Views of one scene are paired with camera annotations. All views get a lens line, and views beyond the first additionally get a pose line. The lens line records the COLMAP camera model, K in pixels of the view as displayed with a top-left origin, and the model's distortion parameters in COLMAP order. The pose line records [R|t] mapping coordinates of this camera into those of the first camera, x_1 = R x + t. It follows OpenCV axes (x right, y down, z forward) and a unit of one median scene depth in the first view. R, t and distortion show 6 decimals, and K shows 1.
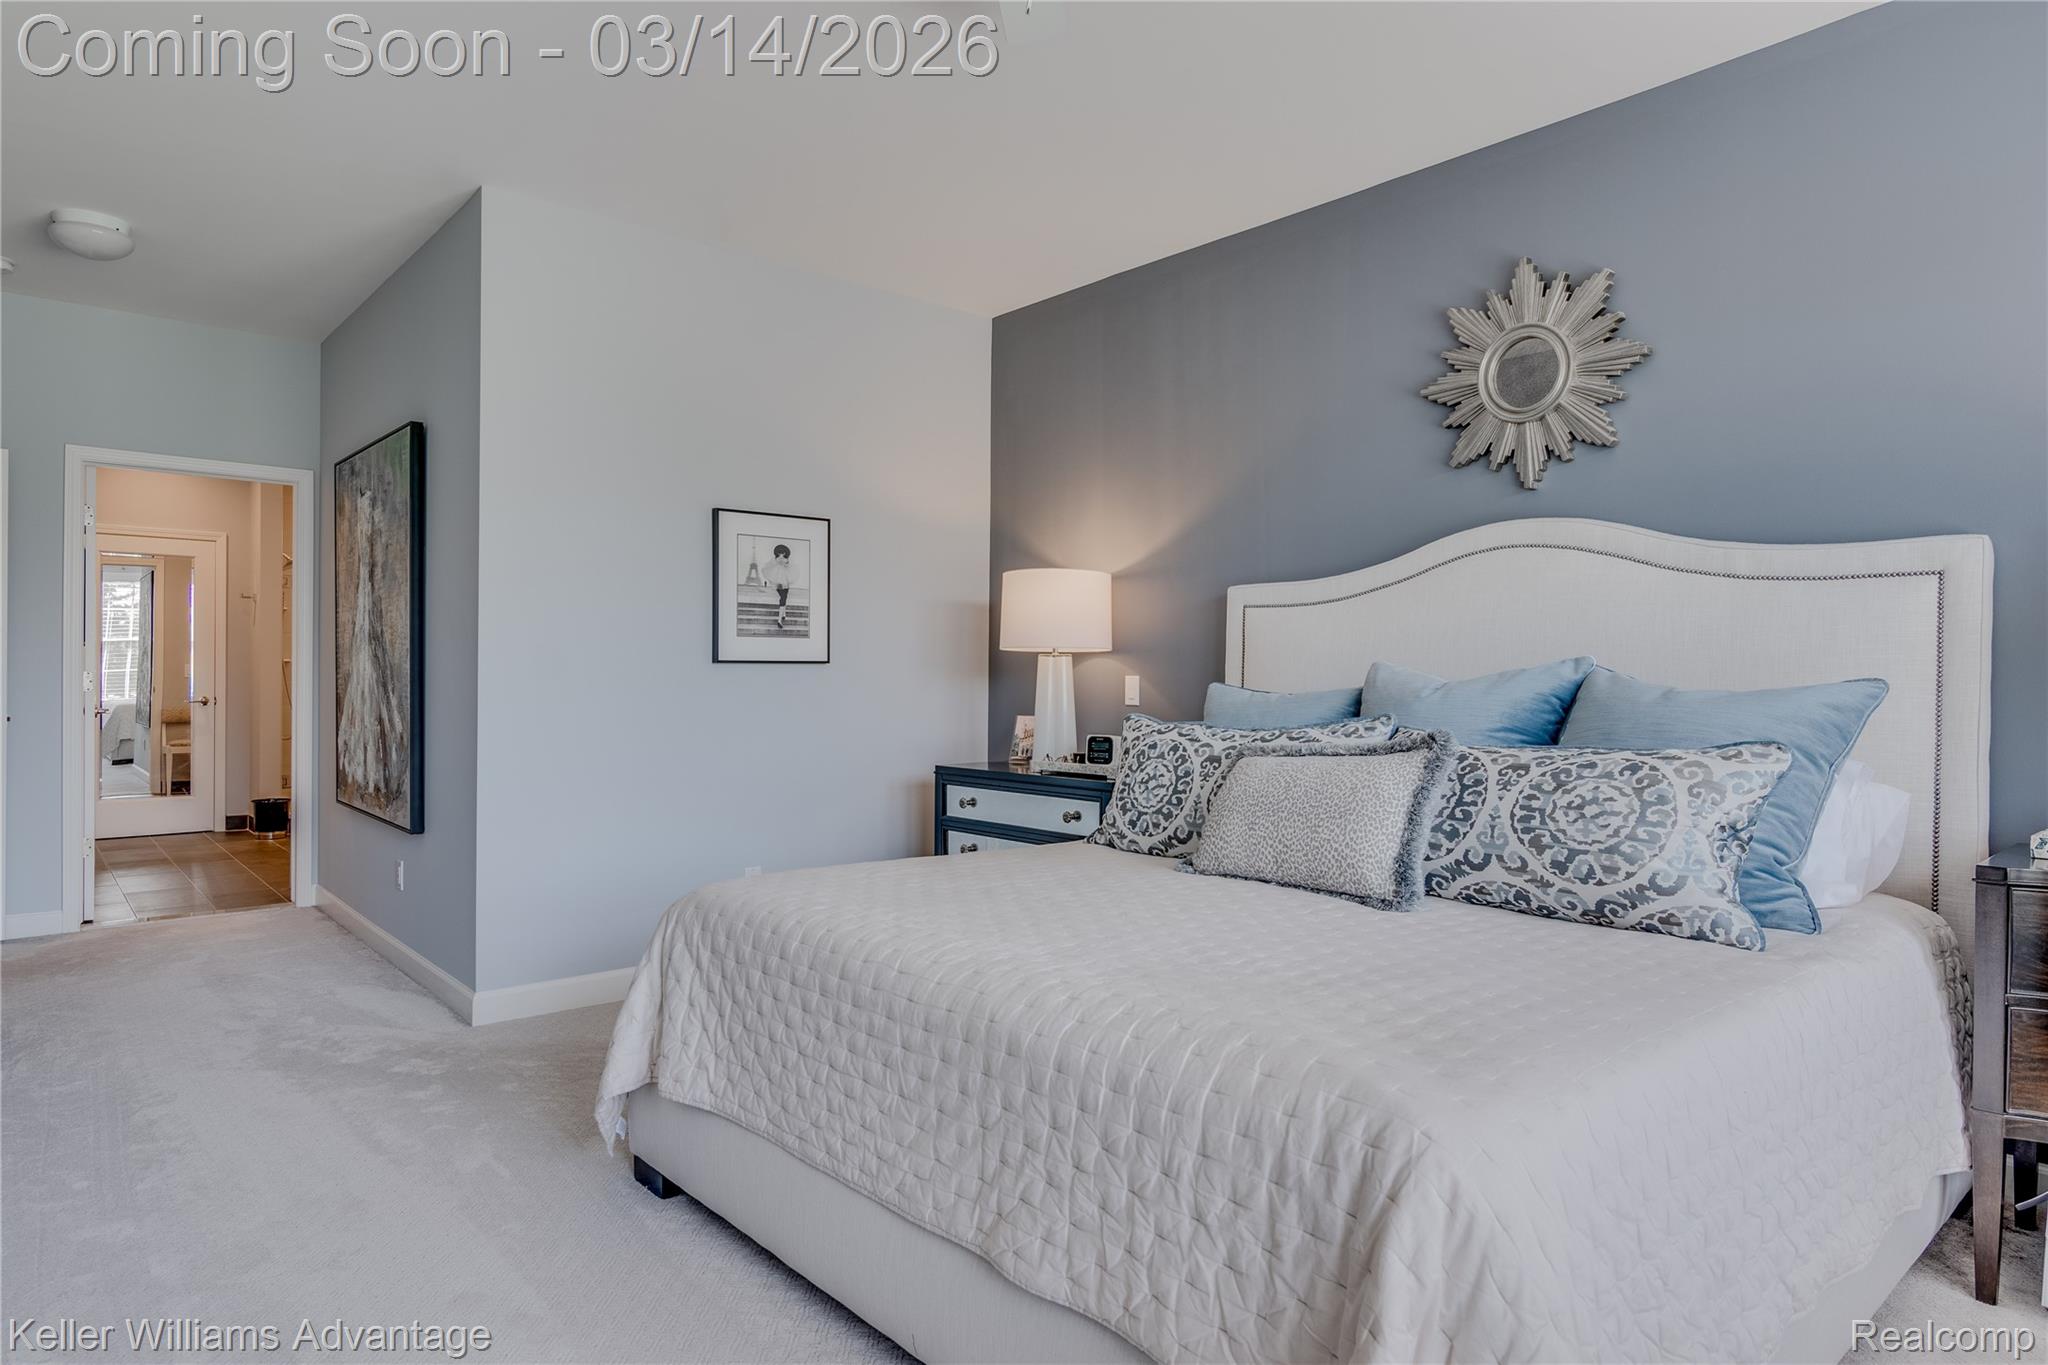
lens RADIAL K [[1160.1, 0, 1024.0], [0, 1160.1, 682.5], [0, 0, 1]] dist [-0.001881, -0.000321]
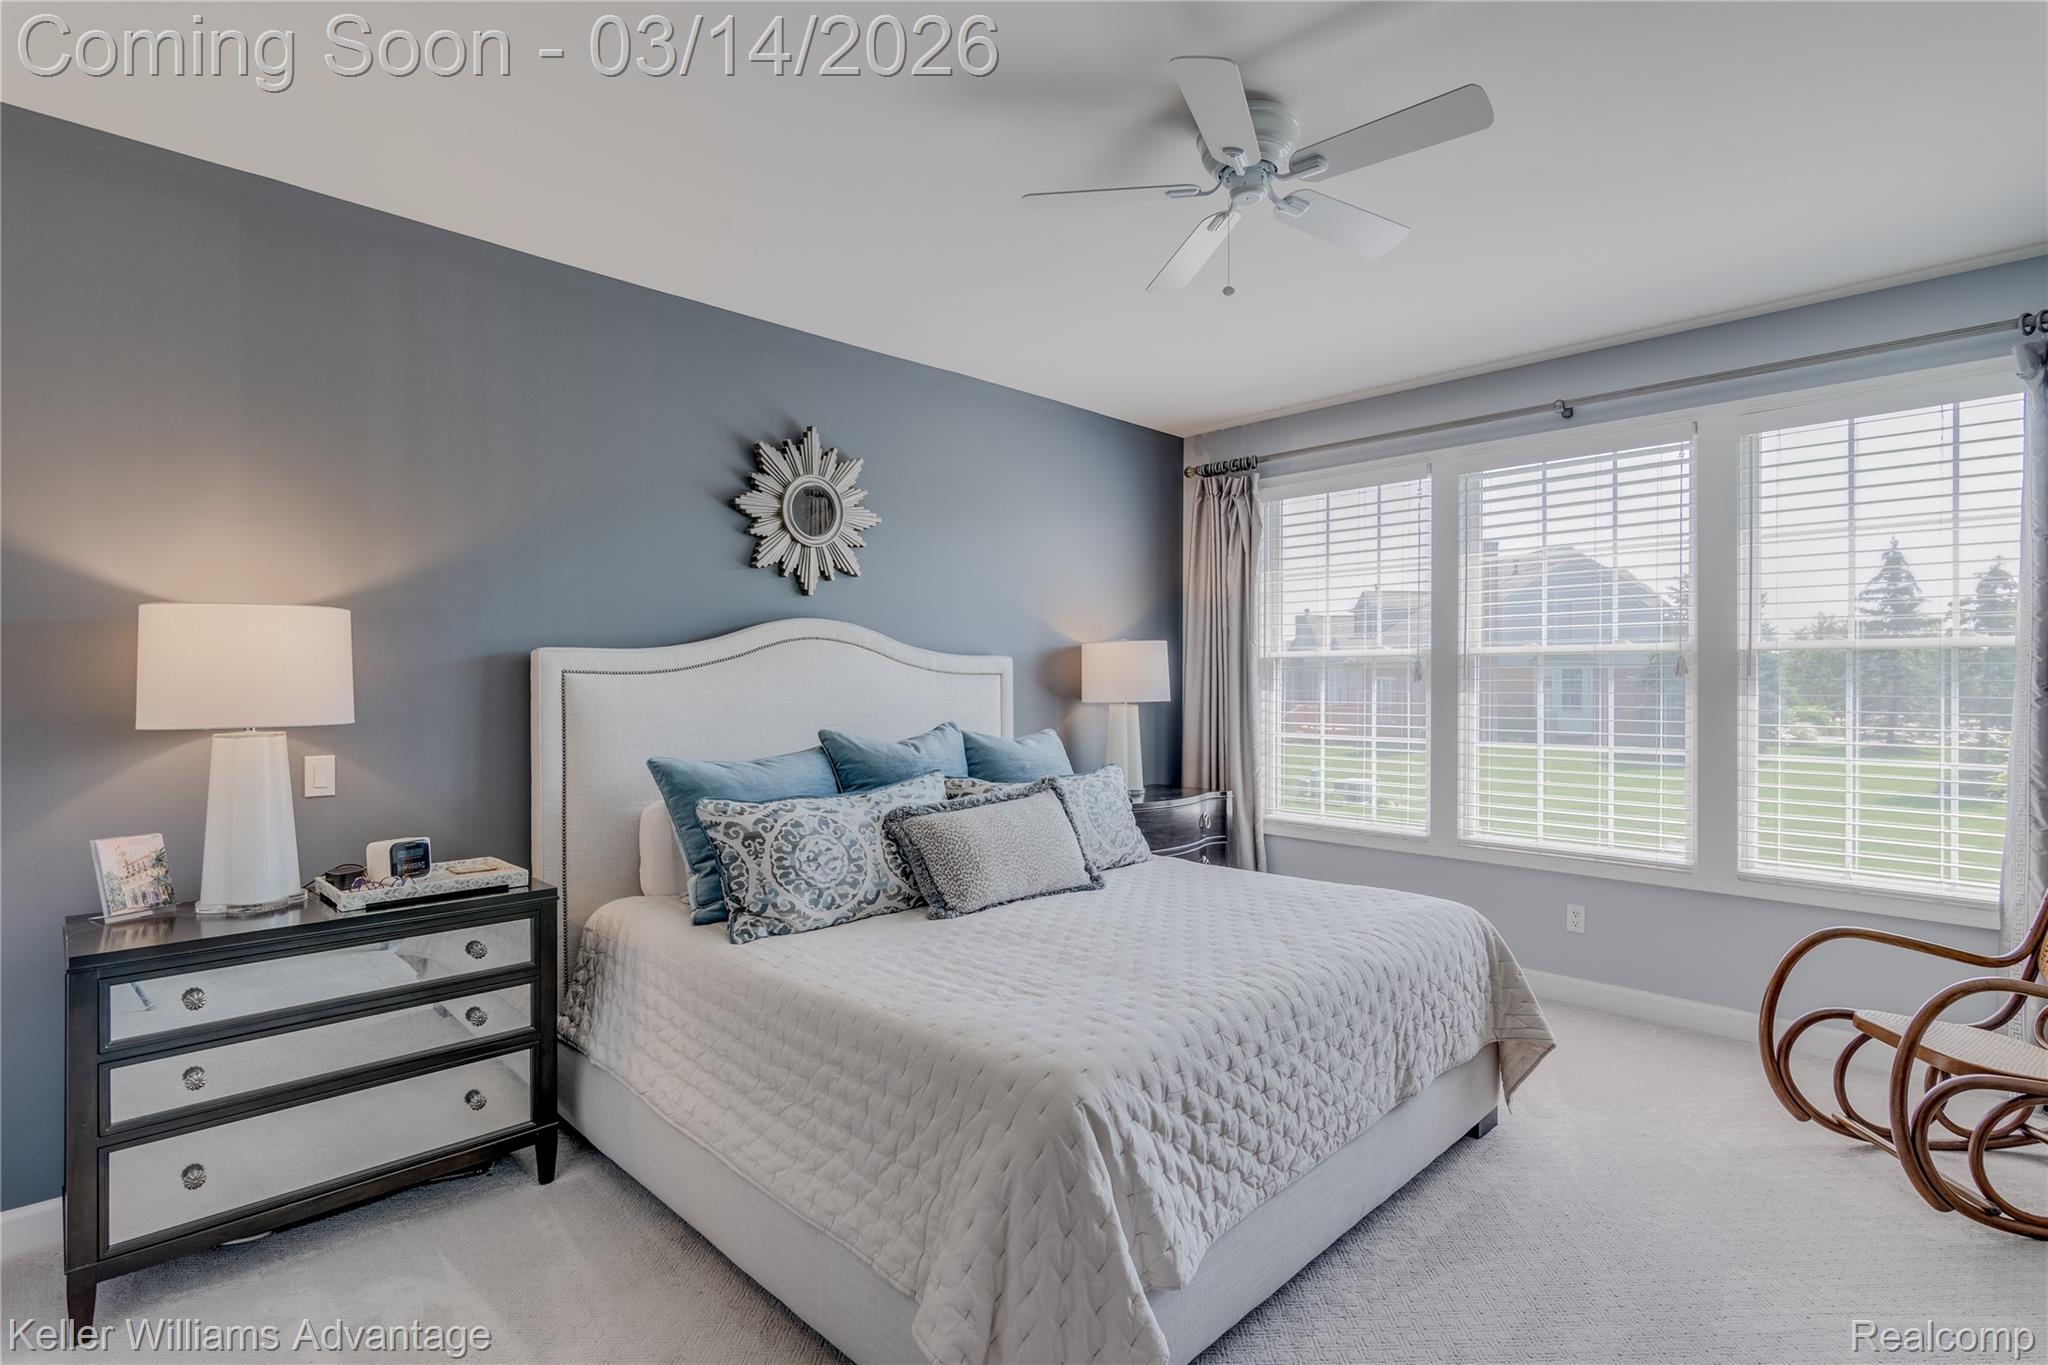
lens RADIAL K [[977.6, 0, 1024.0], [0, 977.6, 682.5], [0, 0, 1]] dist [-0.001087, -0.000022]
pose [[-0.060519, 0.000728, 0.998167, -0.734683], [0.004578, 0.999989, -0.000452, -0.065636], [-0.998157, 0.004542, -0.060522, 0.831489]]
